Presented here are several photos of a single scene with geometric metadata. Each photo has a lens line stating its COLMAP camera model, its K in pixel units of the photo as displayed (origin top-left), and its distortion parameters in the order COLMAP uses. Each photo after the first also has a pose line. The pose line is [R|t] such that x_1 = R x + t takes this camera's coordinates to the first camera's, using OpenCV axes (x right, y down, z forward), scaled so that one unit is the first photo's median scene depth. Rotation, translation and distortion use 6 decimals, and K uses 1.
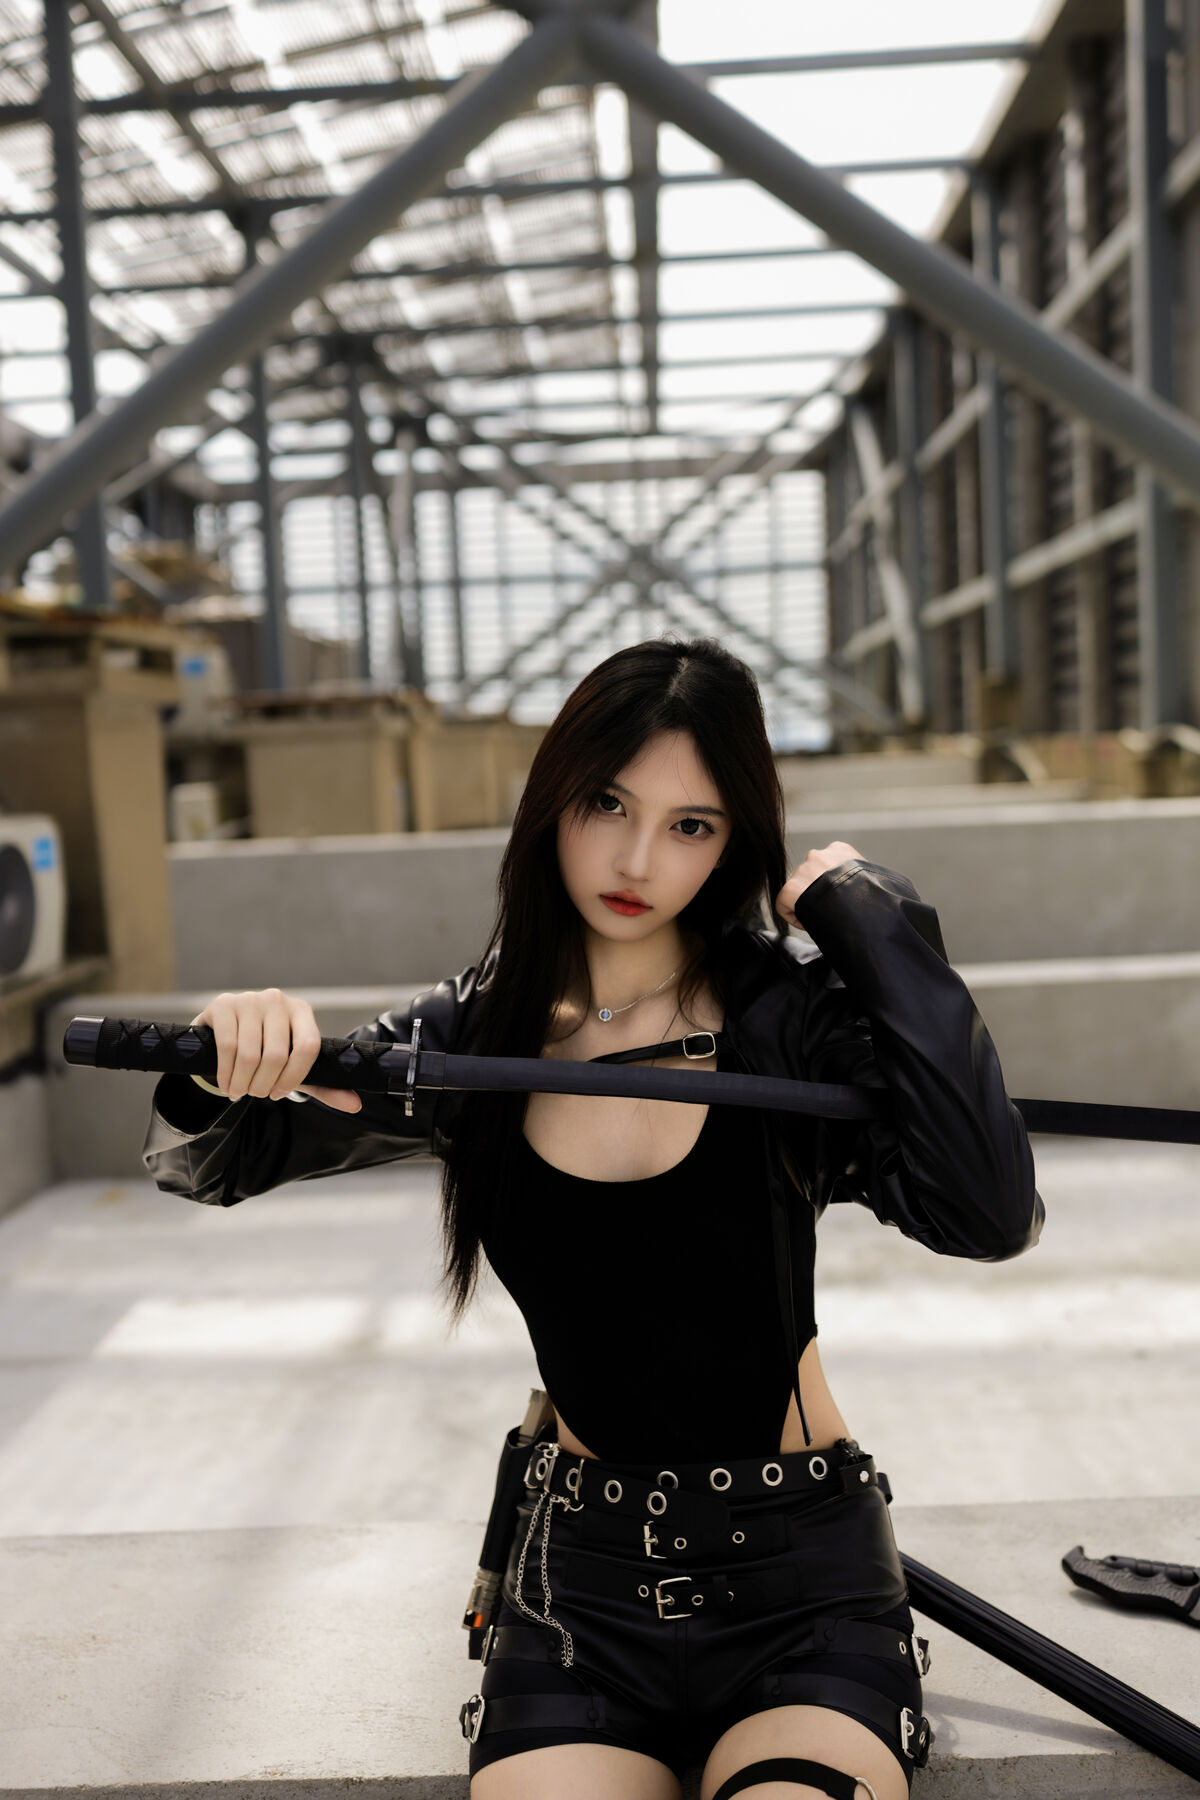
lens RADIAL K [[1695.7, 0, 601.2], [0, 1695.7, 902.2], [0, 0, 1]] dist [-0.008642, 0.000000]
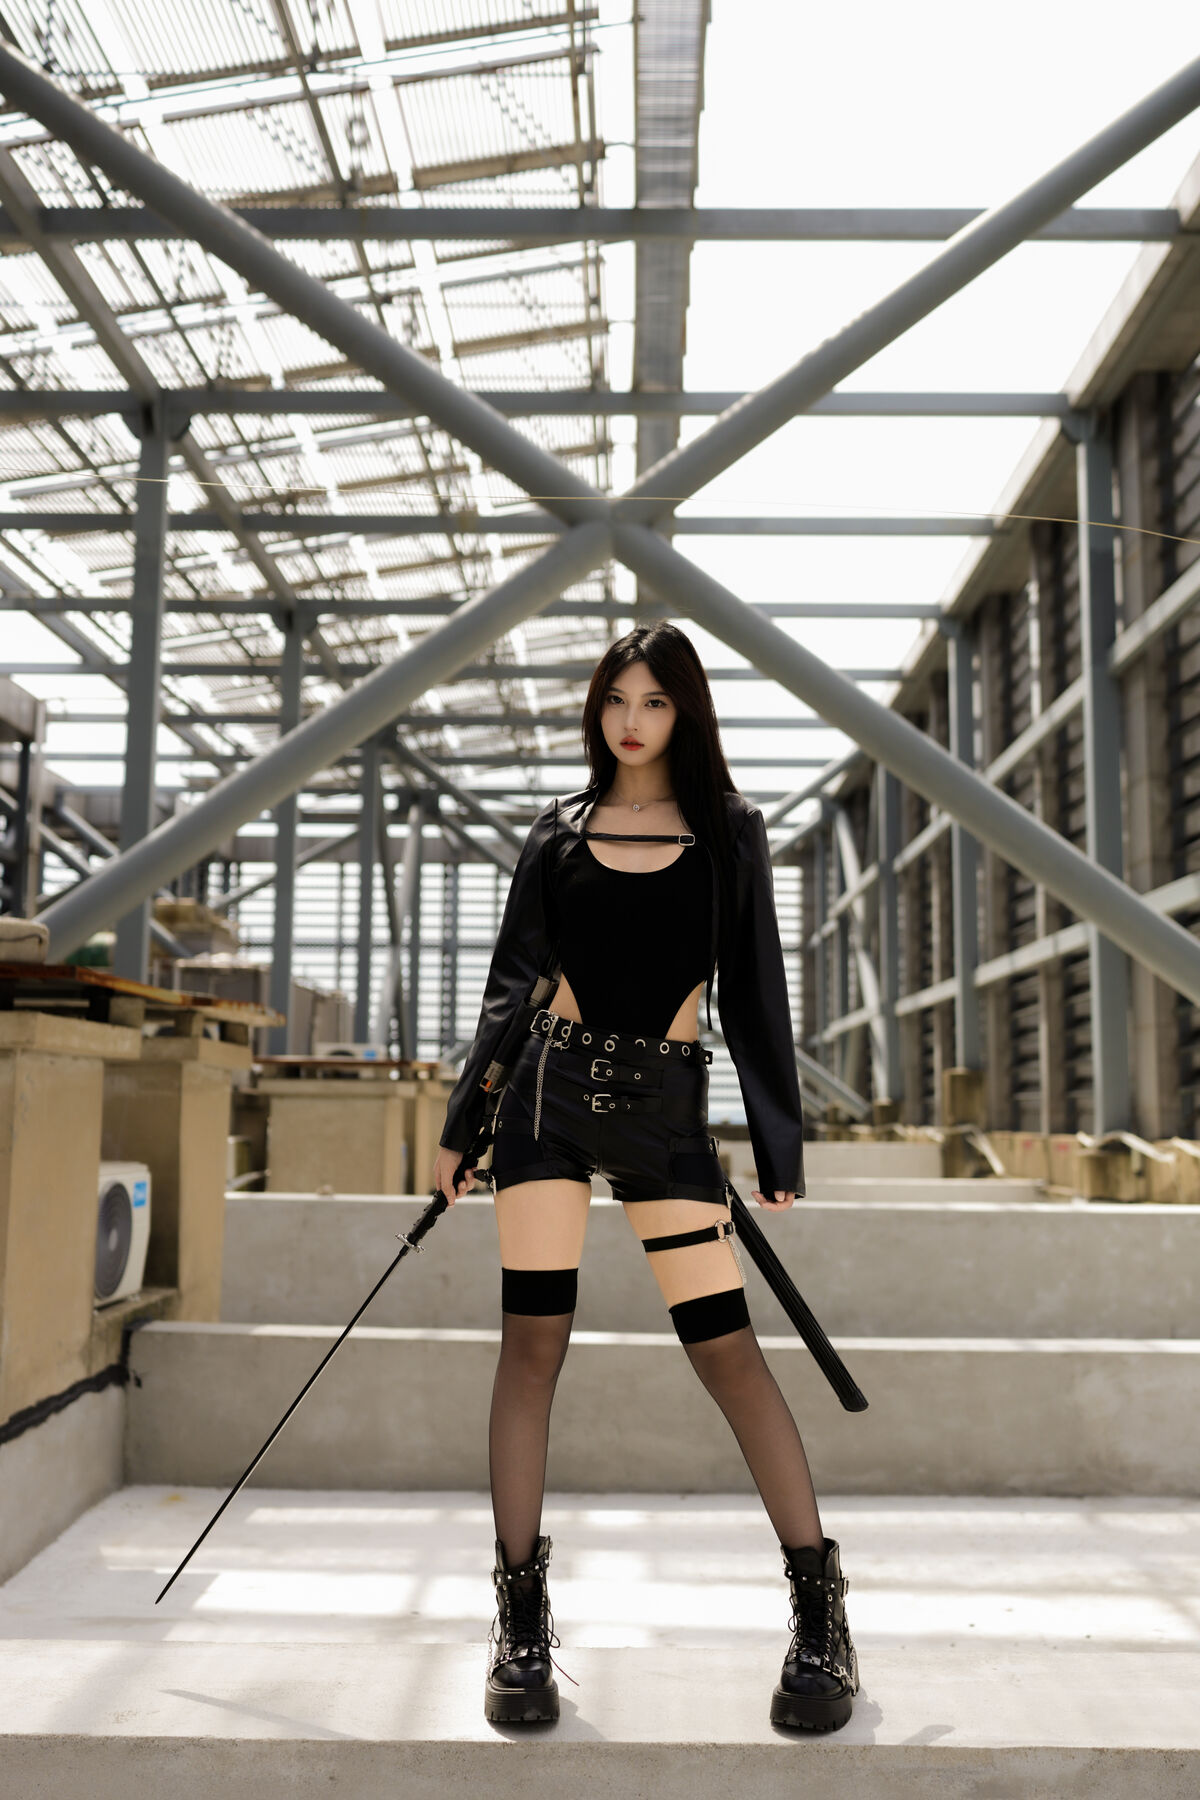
lens RADIAL K [[1695.7, 0, 624.2], [0, 1695.7, 893.7], [0, 0, 1]] dist [-0.008642, 0.000000]
pose [[0.997860, 0.061881, 0.021133, -0.005305], [-0.055810, 0.974375, -0.217894, 0.001096], [-0.034075, 0.216248, 0.975744, -0.043088]]
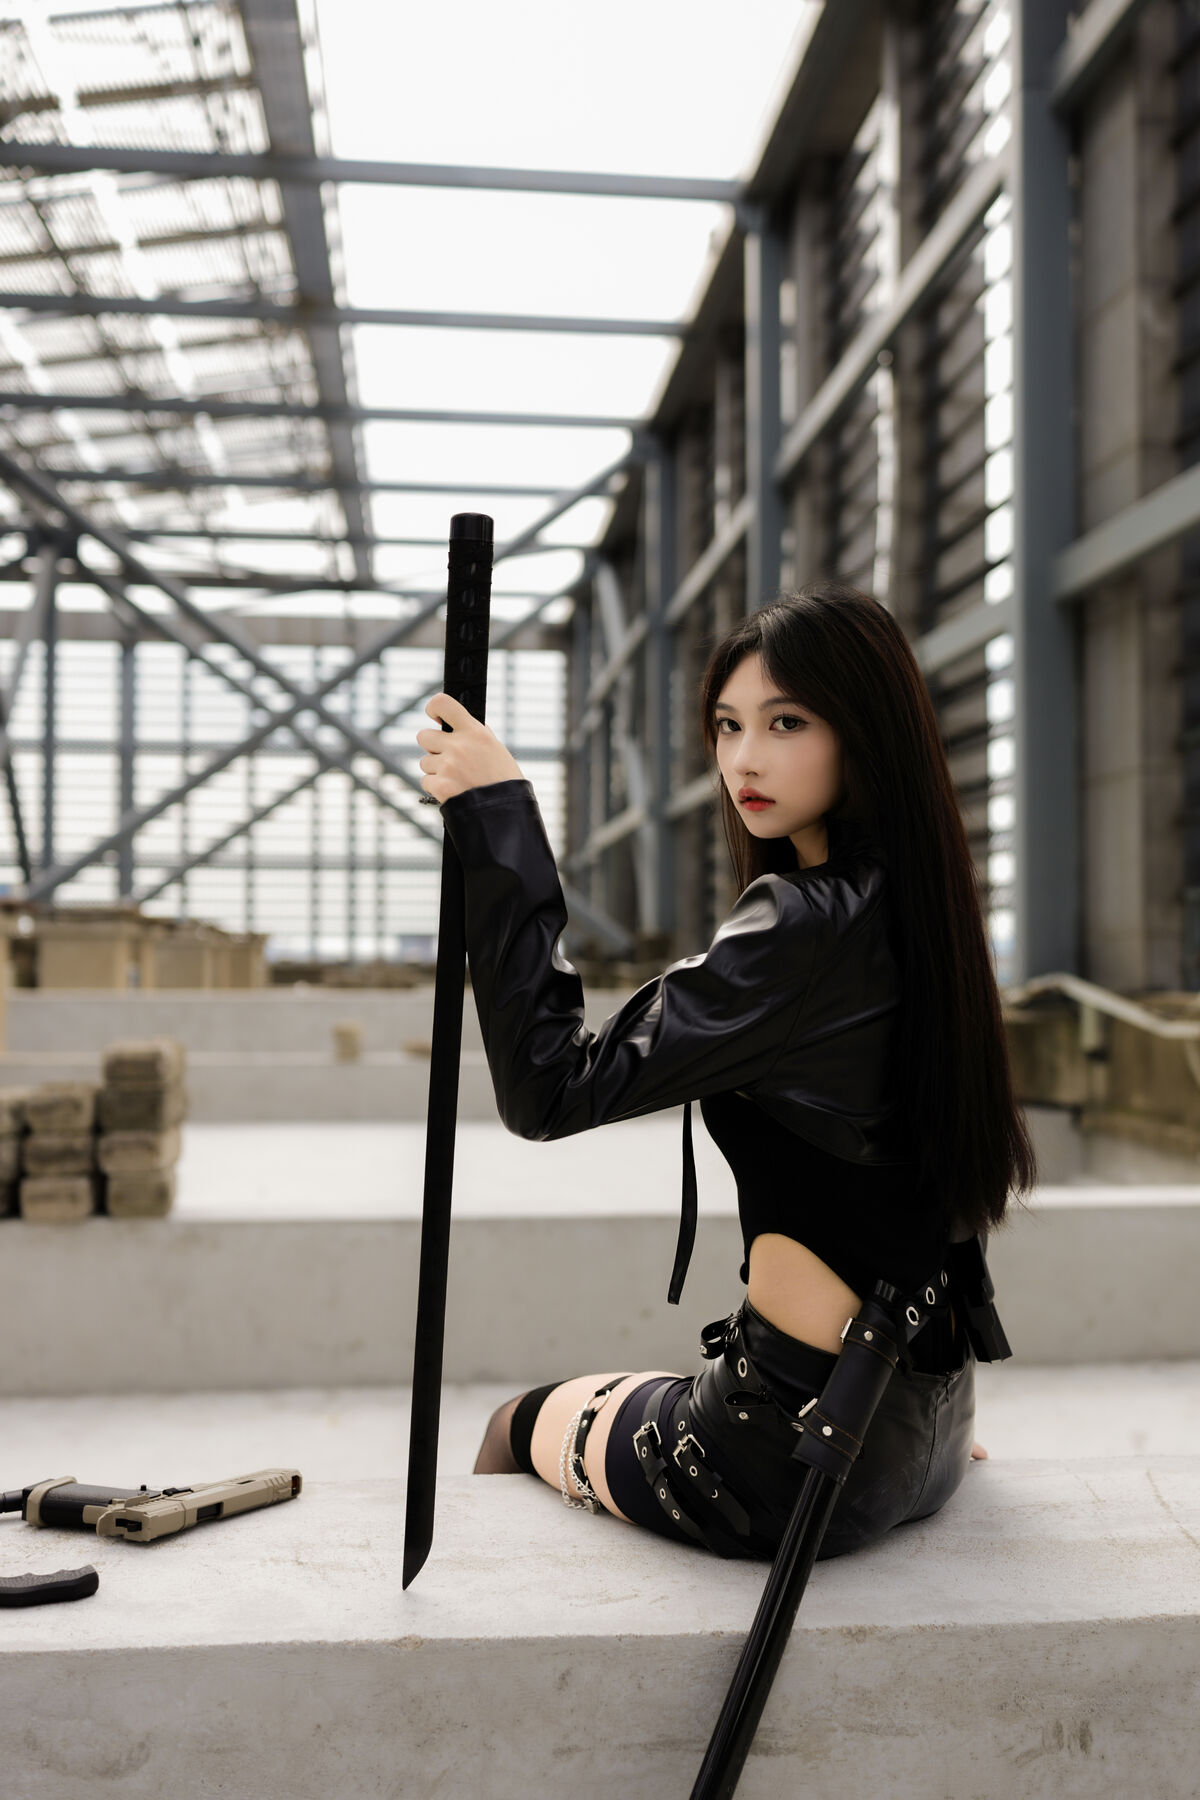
lens RADIAL K [[1695.7, 0, 602.0], [0, 1695.7, 902.9], [0, 0, 1]] dist [-0.008642, 0.000000]
pose [[0.989063, 0.054838, 0.136917, 0.064353], [-0.037628, 0.991410, -0.125263, -0.030264], [-0.142610, 0.118742, 0.982631, 0.278717]]
